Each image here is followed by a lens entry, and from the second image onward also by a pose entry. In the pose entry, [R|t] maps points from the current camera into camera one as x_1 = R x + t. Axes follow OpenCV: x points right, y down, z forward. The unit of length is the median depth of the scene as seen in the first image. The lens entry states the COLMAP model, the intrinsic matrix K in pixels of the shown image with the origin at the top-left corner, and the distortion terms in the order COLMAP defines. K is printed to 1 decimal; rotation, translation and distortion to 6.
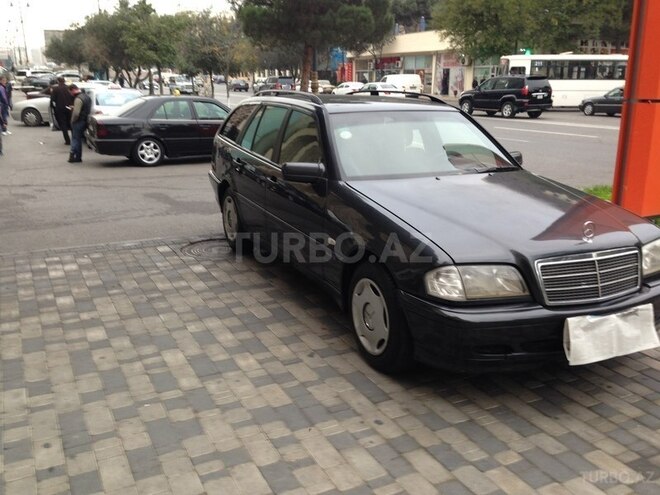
lens RADIAL K [[611.0, 0, 330.1], [0, 611.0, 260.8], [0, 0, 1]] dist [0.126195, -0.200916]
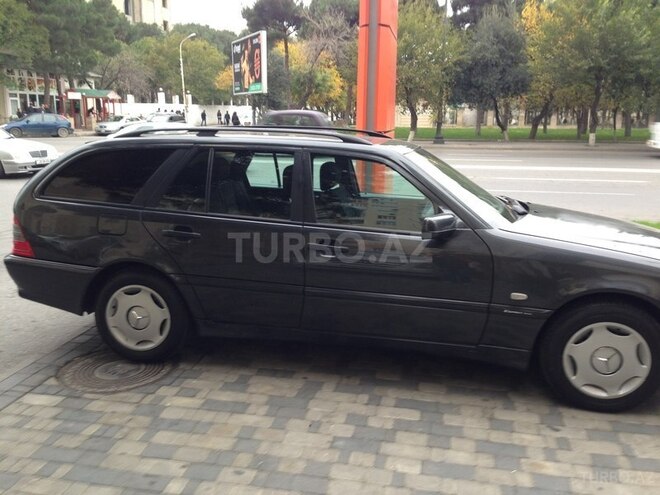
lens RADIAL K [[597.9, 0, 330.0], [0, 597.9, 247.5], [0, 0, 1]] dist [0.158669, -0.275688]
pose [[0.611596, -0.172904, 0.772045, -0.753483], [0.218387, 0.974810, 0.045314, -0.180834], [-0.760432, 0.140891, 0.633950, 0.591678]]
